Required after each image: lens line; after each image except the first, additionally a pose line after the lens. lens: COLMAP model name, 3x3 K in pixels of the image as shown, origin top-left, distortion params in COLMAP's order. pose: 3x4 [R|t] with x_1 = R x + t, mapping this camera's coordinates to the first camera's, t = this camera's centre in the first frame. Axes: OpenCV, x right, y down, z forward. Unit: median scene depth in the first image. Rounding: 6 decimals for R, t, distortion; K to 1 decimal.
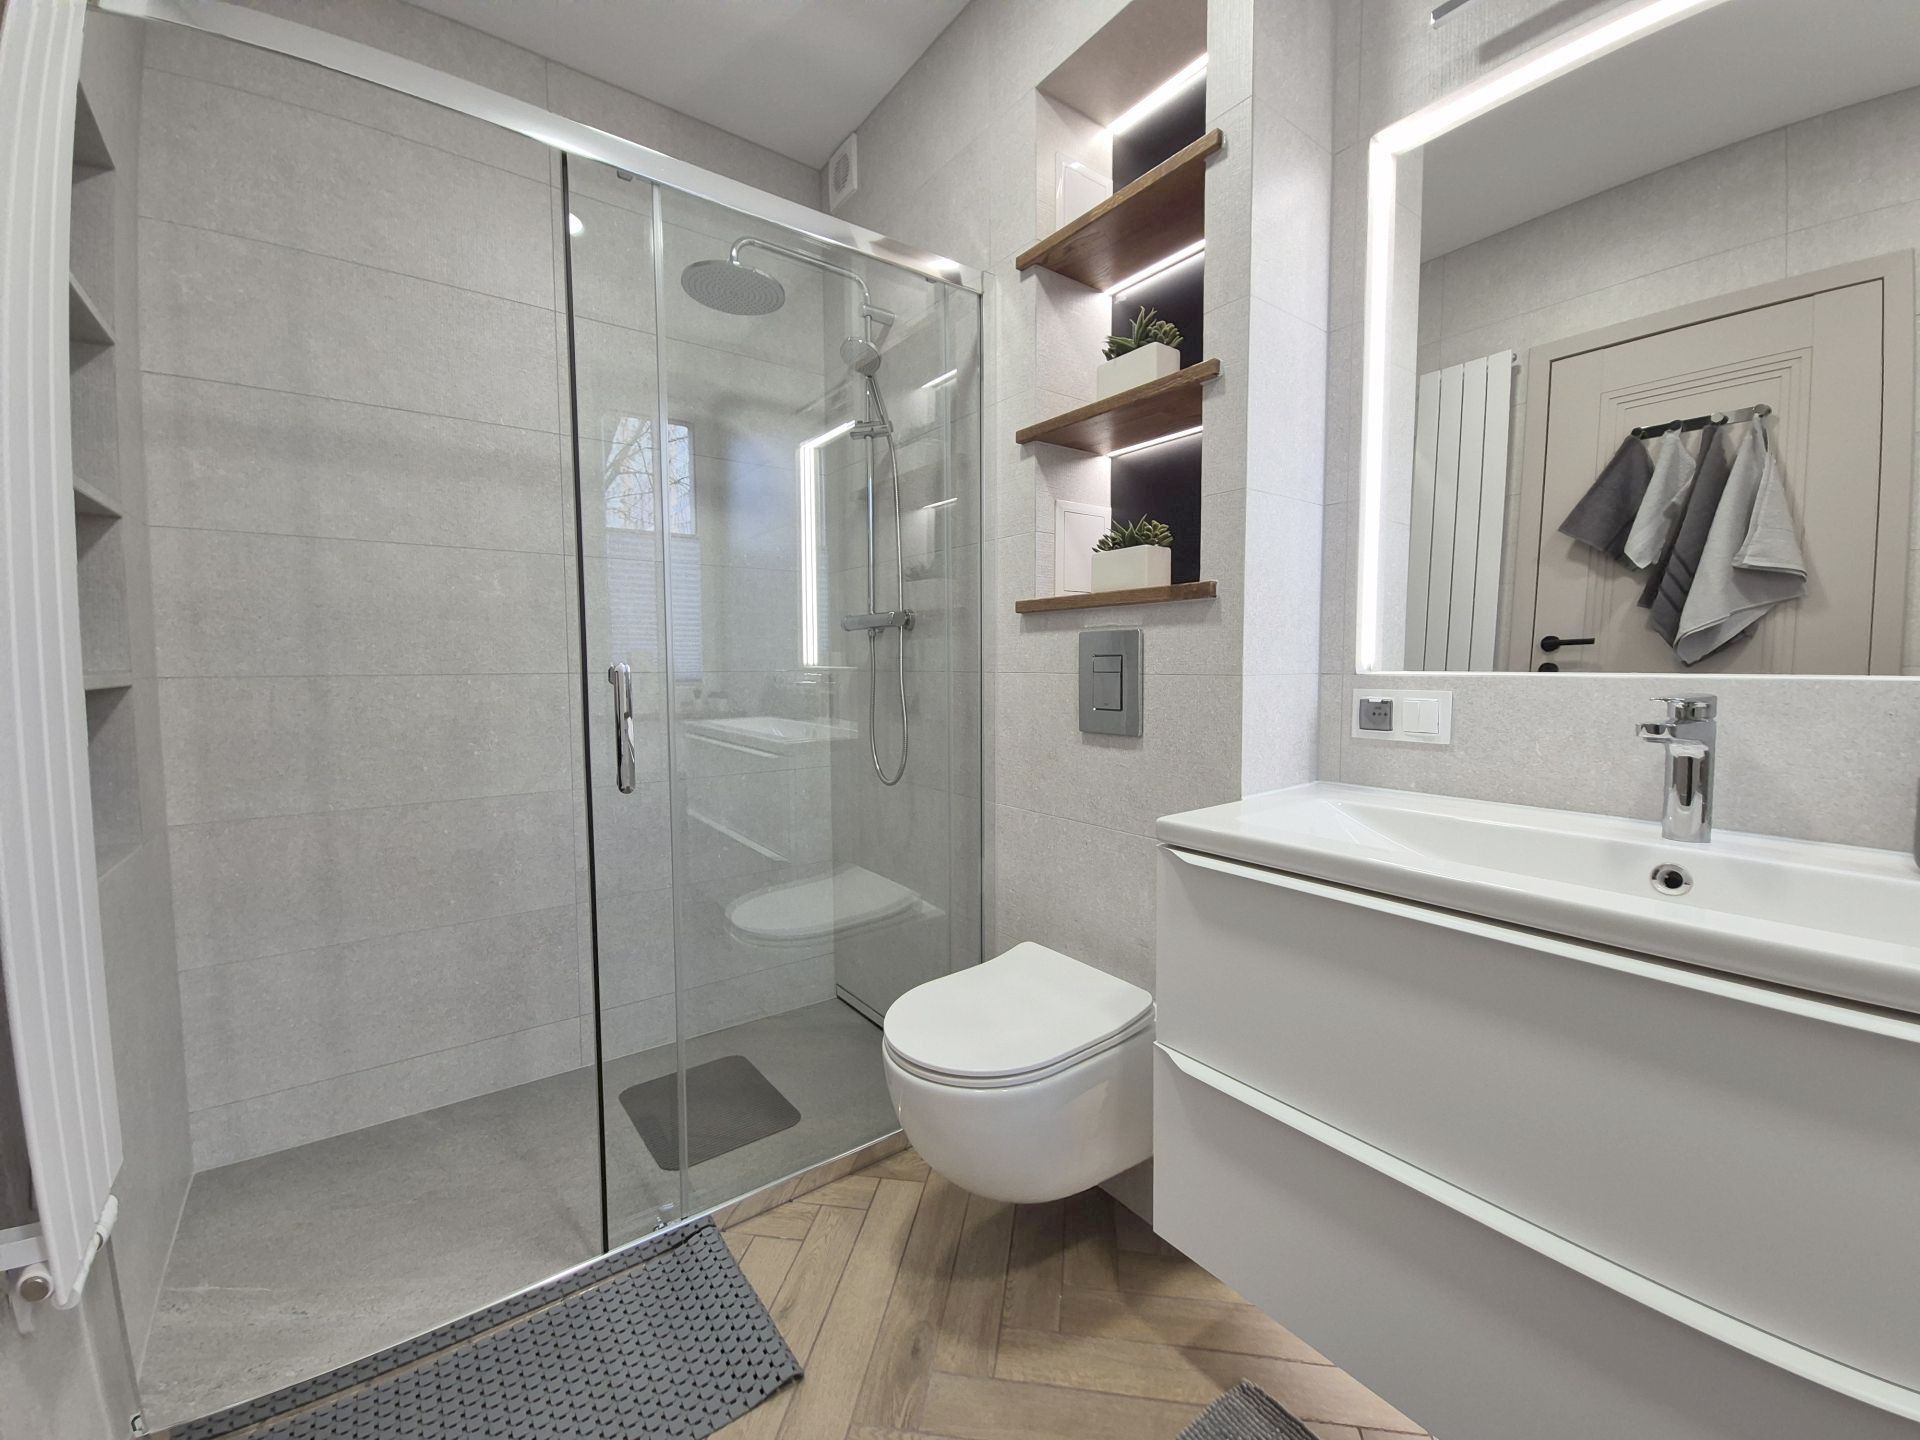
lens RADIAL K [[772.3, 0, 960.0], [0, 772.3, 720.0], [0, 0, 1]] dist [0.065891, -0.035503]
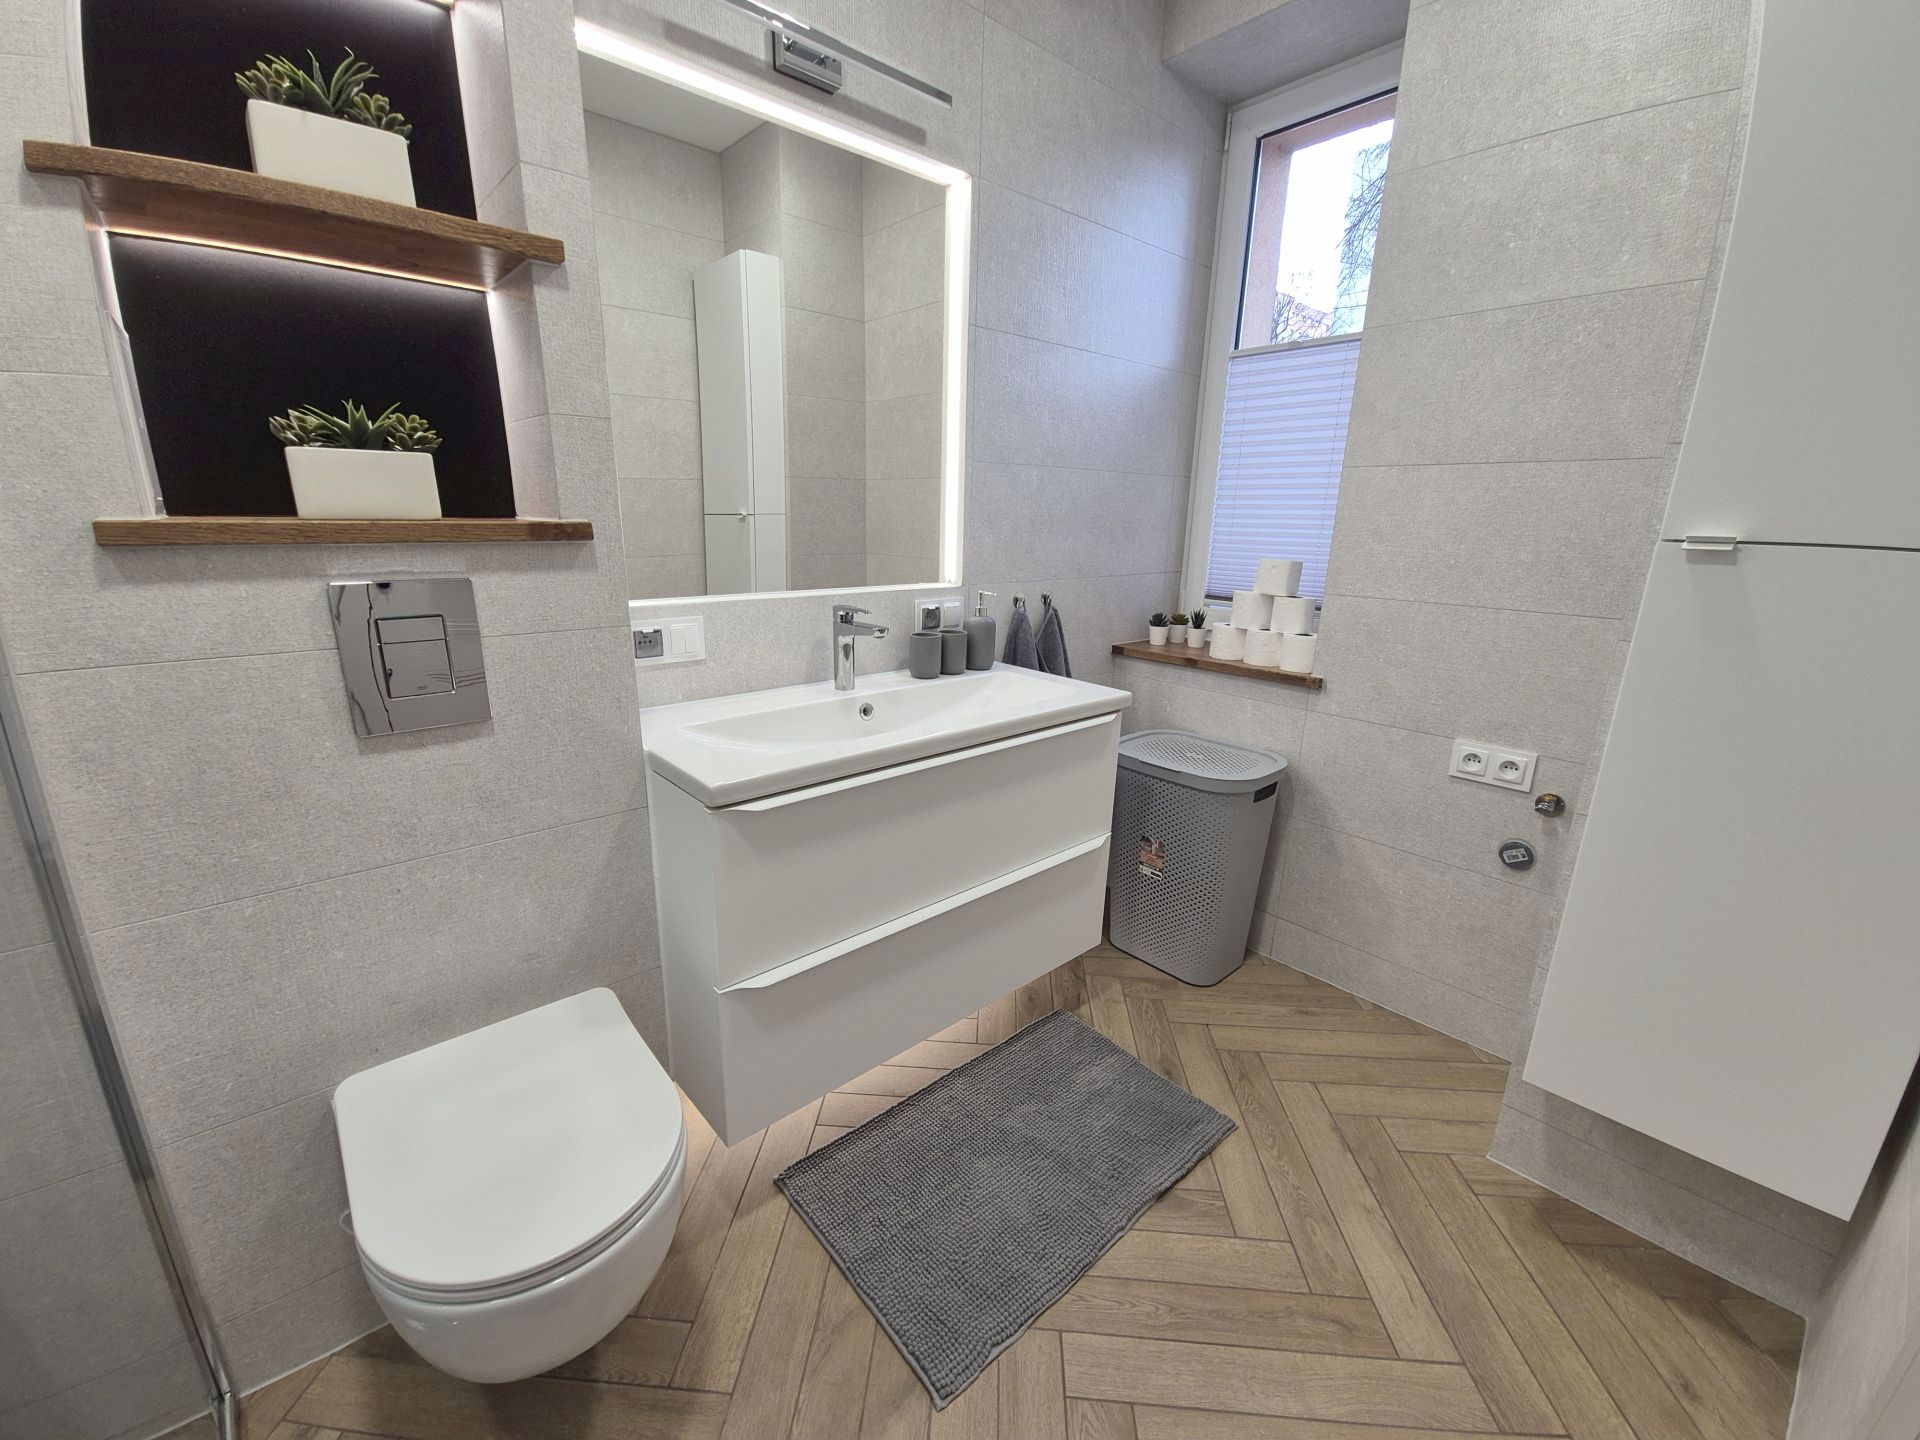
lens RADIAL K [[779.6, 0, 950.8], [0, 779.6, 730.4], [0, 0, 1]] dist [0.000174, -0.000175]
pose [[-0.066292, -0.265152, 0.961925, -0.570223], [0.066797, 0.960704, 0.269418, -0.151211], [-0.995562, 0.082114, -0.045975, 0.608040]]
